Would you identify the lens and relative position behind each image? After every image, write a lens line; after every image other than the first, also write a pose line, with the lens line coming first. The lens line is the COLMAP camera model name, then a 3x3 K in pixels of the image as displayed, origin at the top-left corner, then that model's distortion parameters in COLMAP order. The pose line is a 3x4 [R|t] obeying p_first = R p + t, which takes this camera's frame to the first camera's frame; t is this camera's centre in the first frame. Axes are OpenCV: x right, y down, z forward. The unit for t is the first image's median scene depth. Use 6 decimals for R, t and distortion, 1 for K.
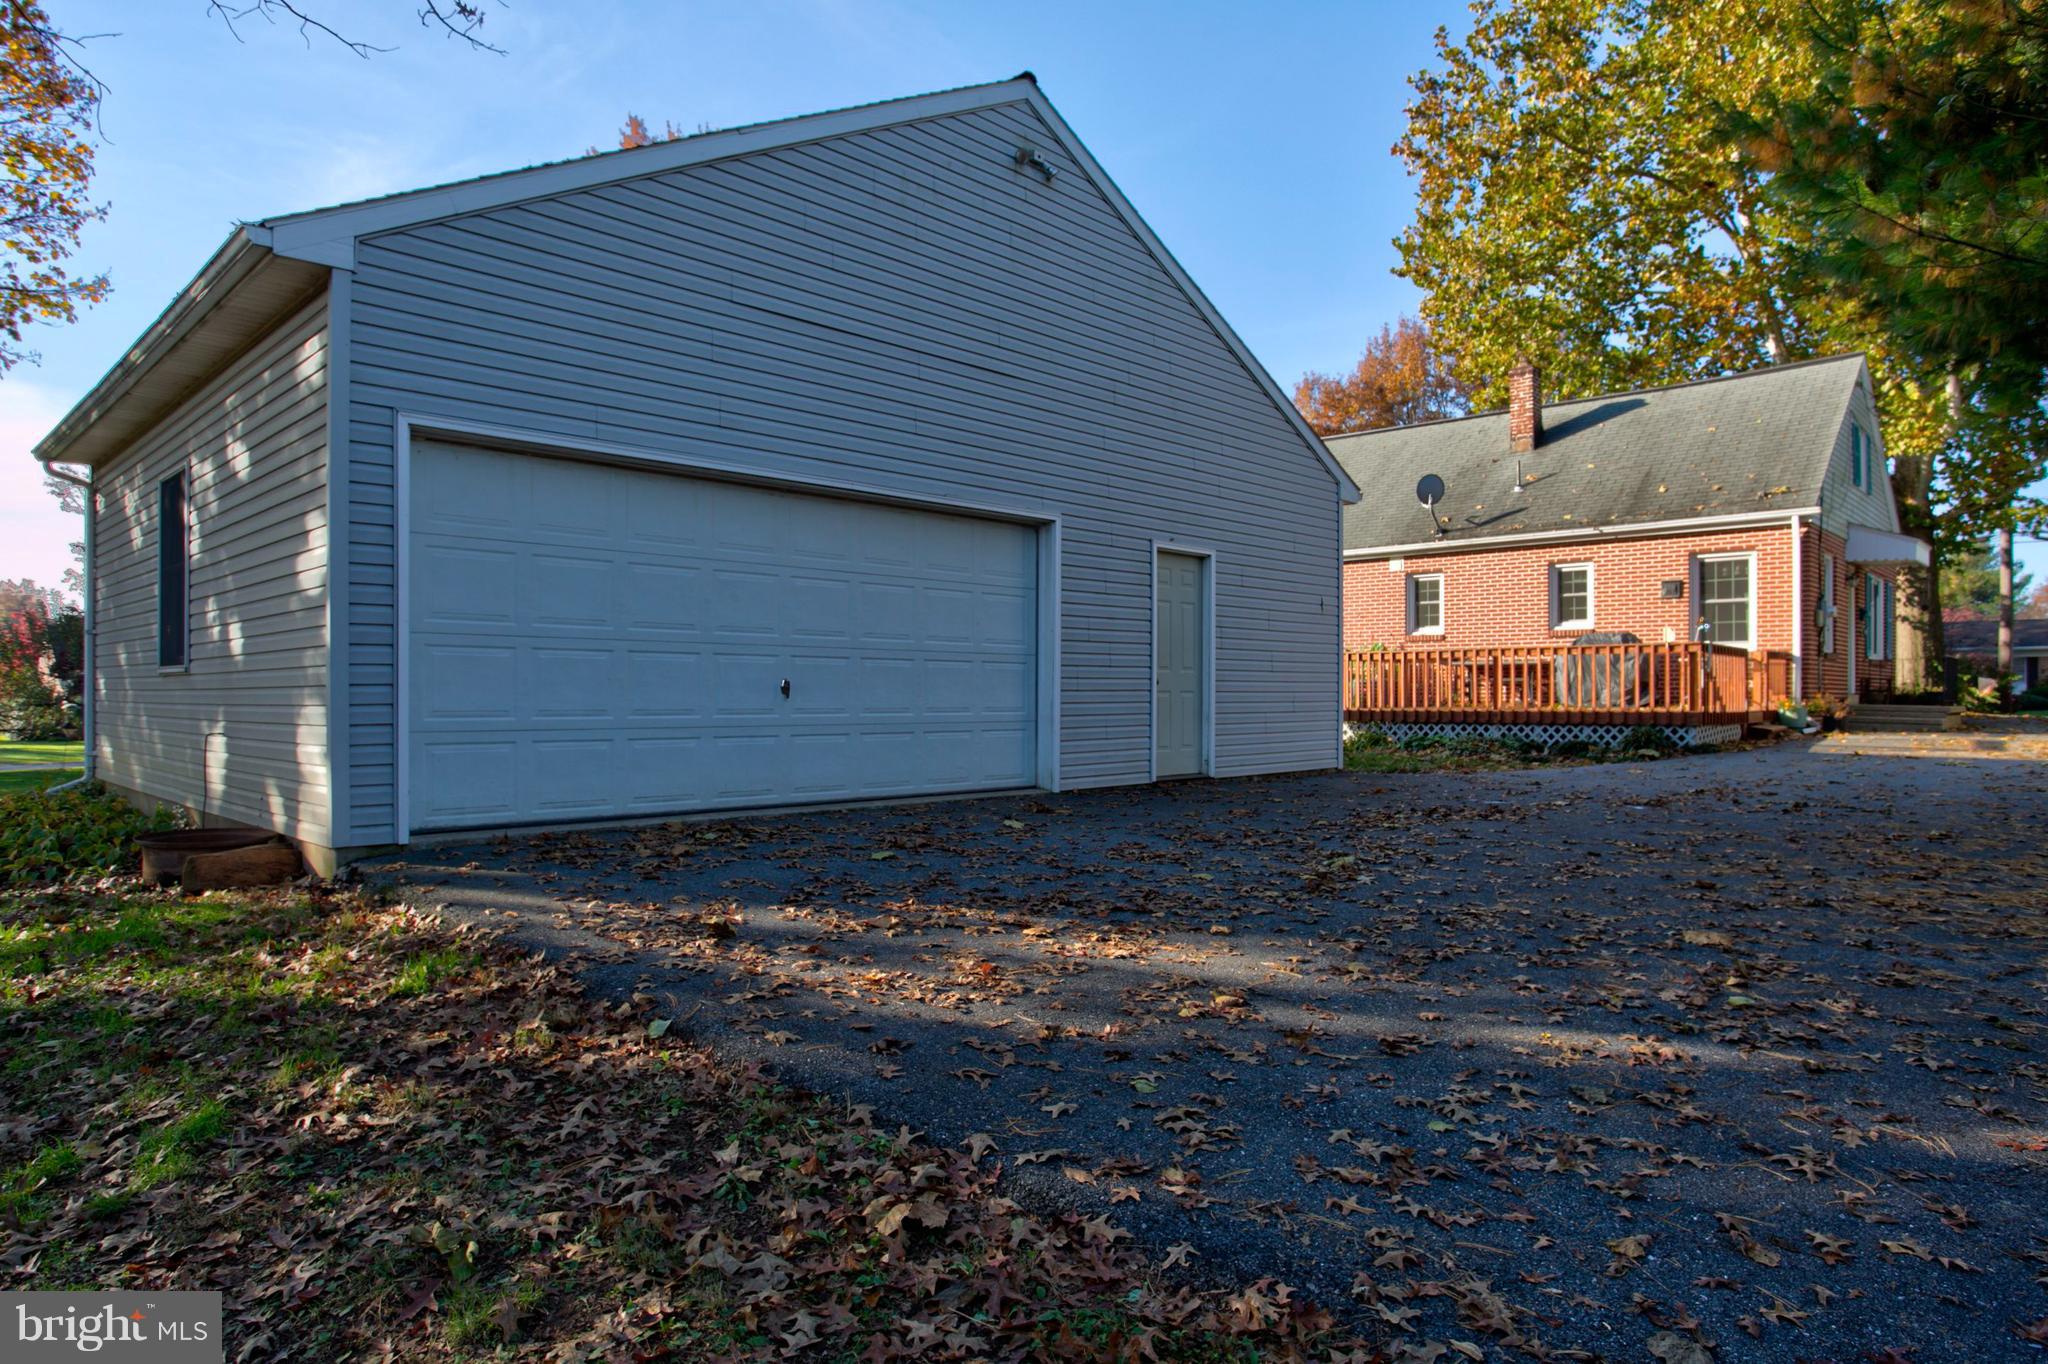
lens RADIAL K [[1200.8, 0, 1021.2], [0, 1200.8, 703.7], [0, 0, 1]] dist [-0.079356, 0.061759]
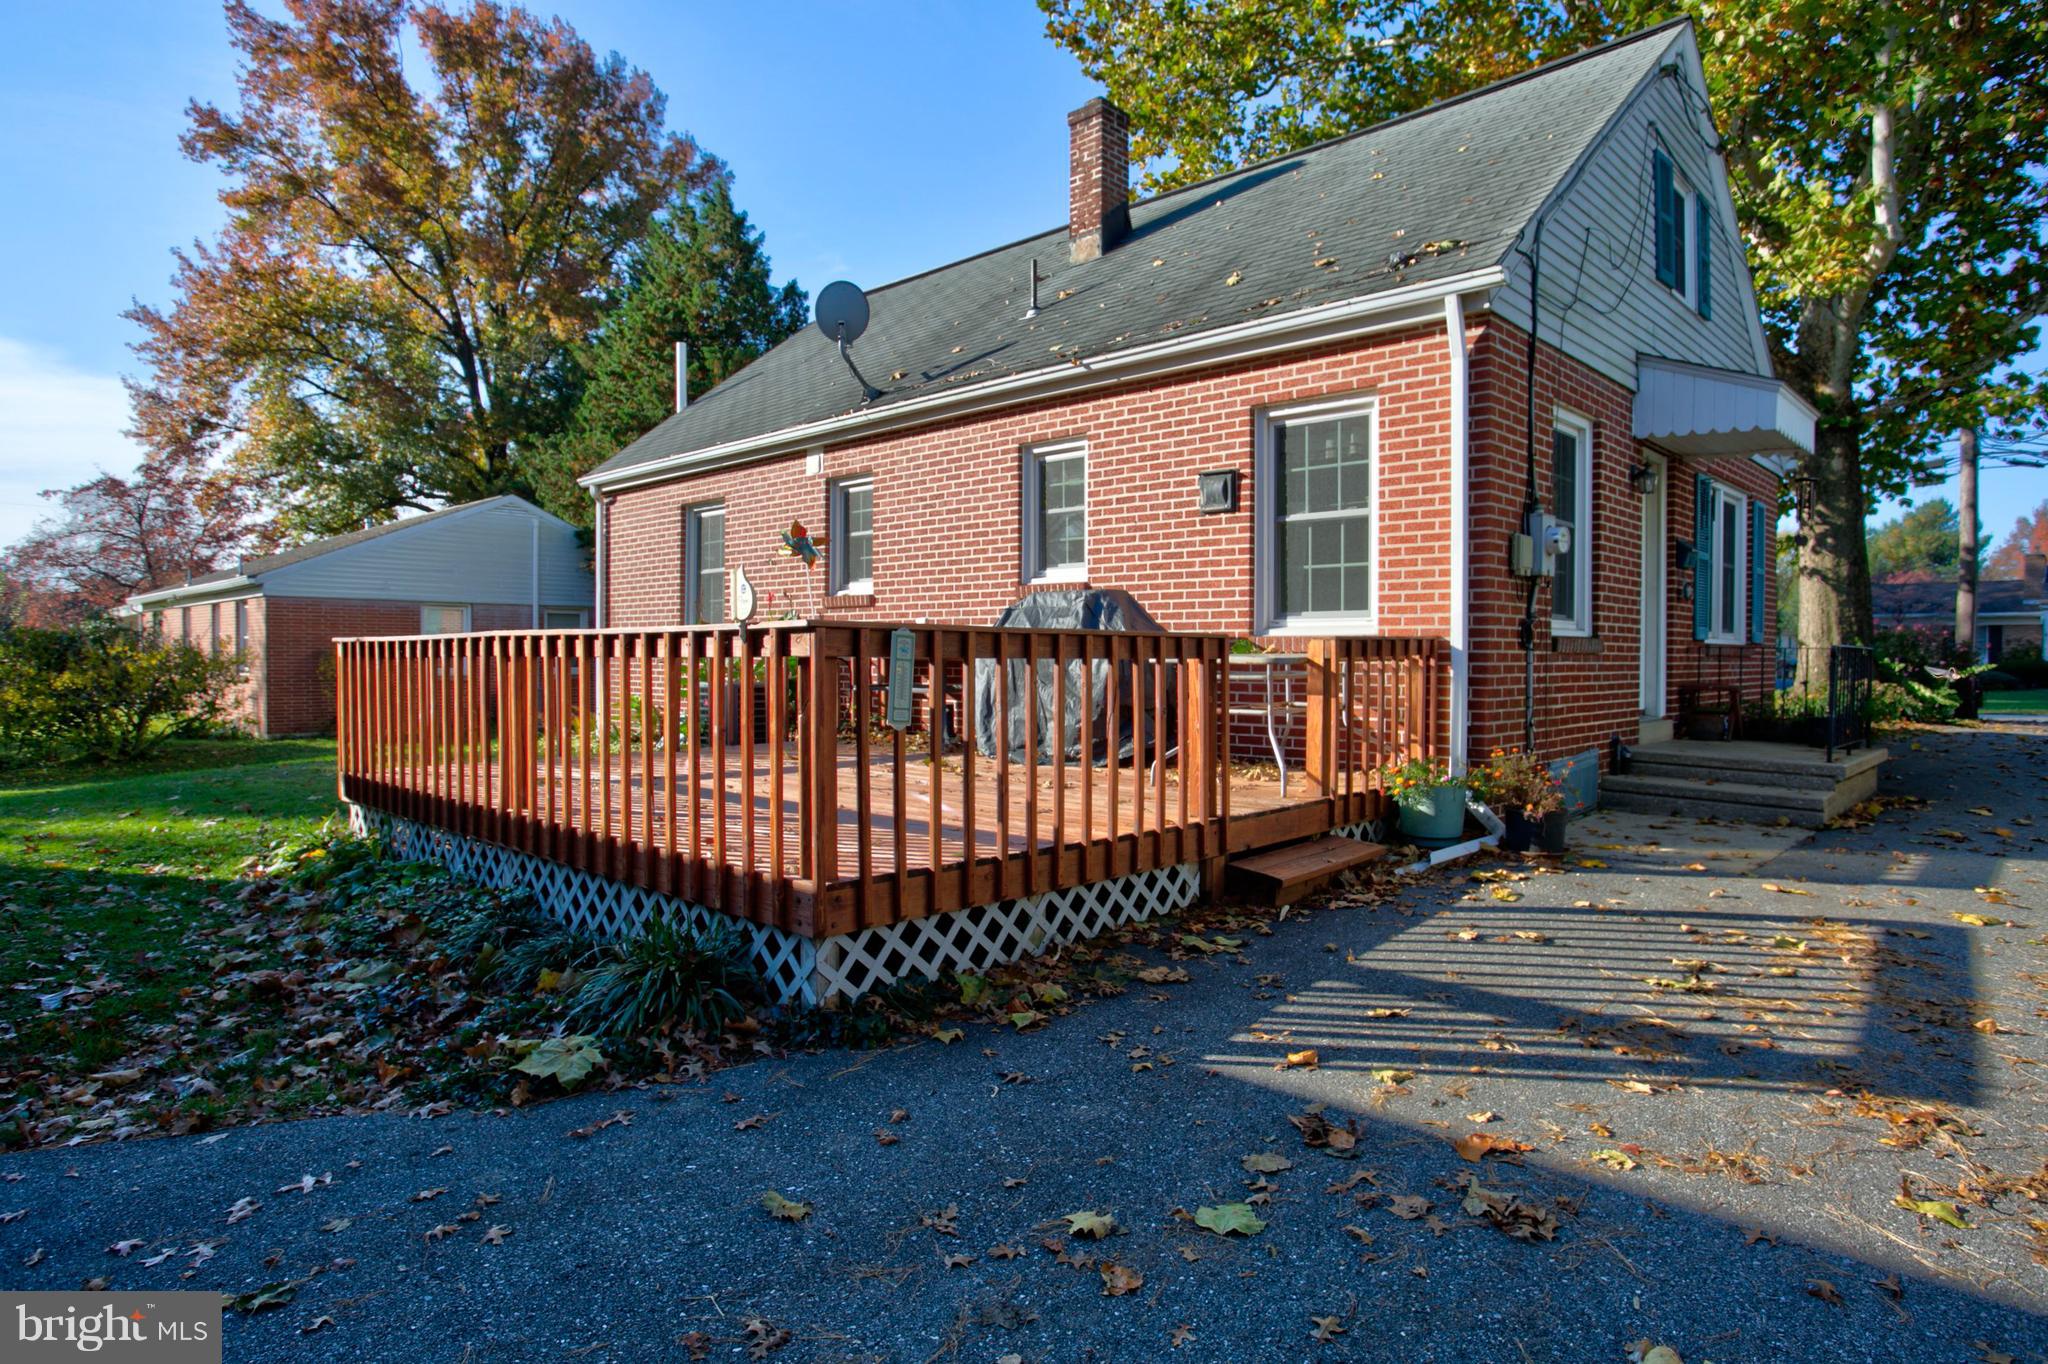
lens RADIAL K [[1154.9, 0, 1024.0], [0, 1154.9, 682.0], [0, 0, 1]] dist [-0.069585, 0.050860]
pose [[0.999988, 0.001417, 0.004620, 0.492429], [-0.001504, 0.999822, 0.018786, -0.035071], [-0.004593, -0.018793, 0.999813, 0.587272]]
